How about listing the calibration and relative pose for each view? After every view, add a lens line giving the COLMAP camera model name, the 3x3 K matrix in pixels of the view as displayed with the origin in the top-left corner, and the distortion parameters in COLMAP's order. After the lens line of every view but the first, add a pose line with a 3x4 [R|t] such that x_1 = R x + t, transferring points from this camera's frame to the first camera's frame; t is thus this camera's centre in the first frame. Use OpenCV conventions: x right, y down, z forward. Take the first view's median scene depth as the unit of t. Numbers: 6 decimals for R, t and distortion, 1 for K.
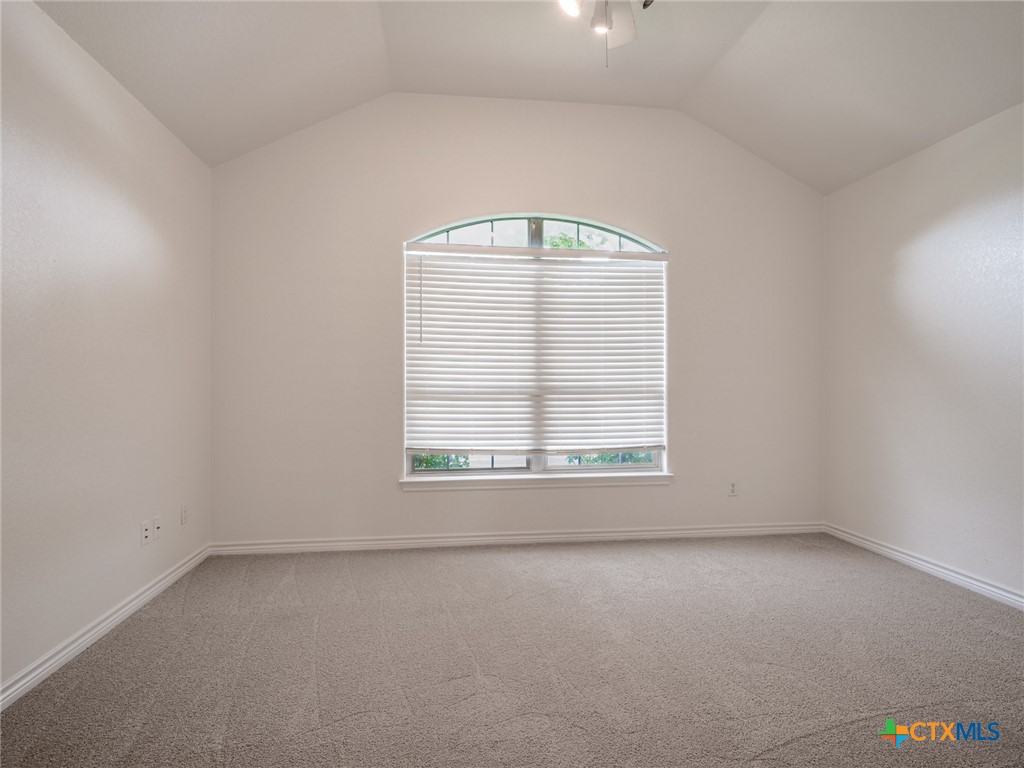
lens RADIAL K [[557.2, 0, 514.1], [0, 557.2, 378.8], [0, 0, 1]] dist [-0.018438, 0.003482]
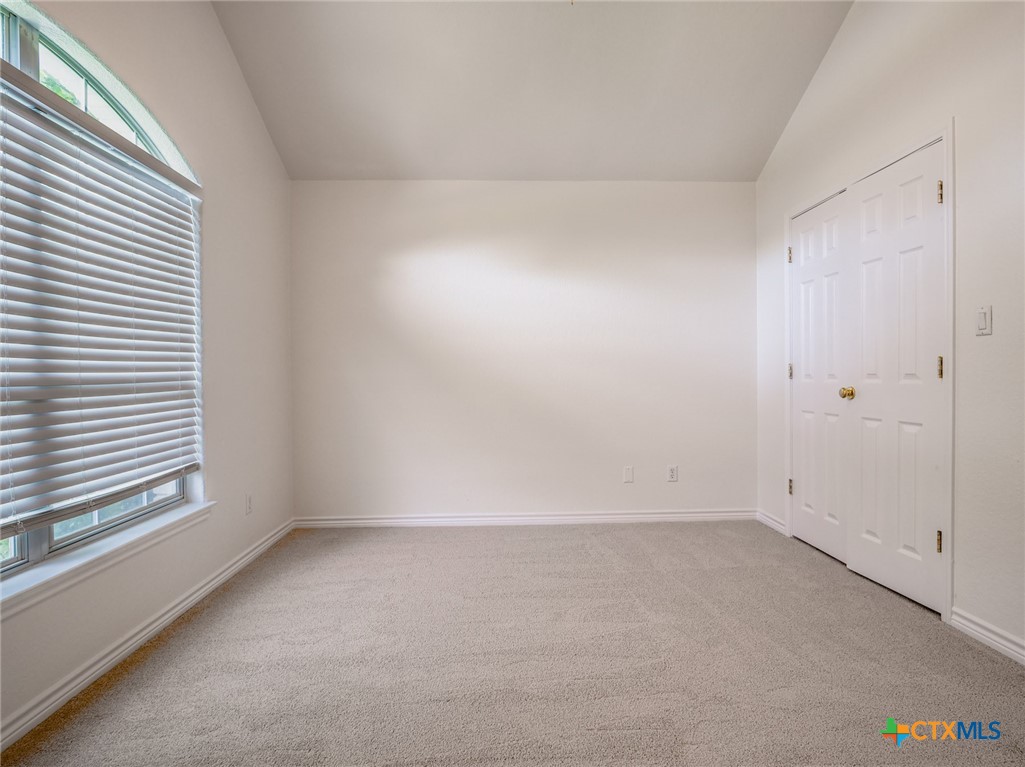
lens RADIAL K [[557.7, 0, 514.4], [0, 557.7, 389.0], [0, 0, 1]] dist [-0.018438, 0.003482]
pose [[0.103423, -0.026893, 0.994274, -0.383640], [0.002740, 0.999638, 0.026753, 0.009004], [-0.994634, -0.000042, 0.103460, 0.547652]]
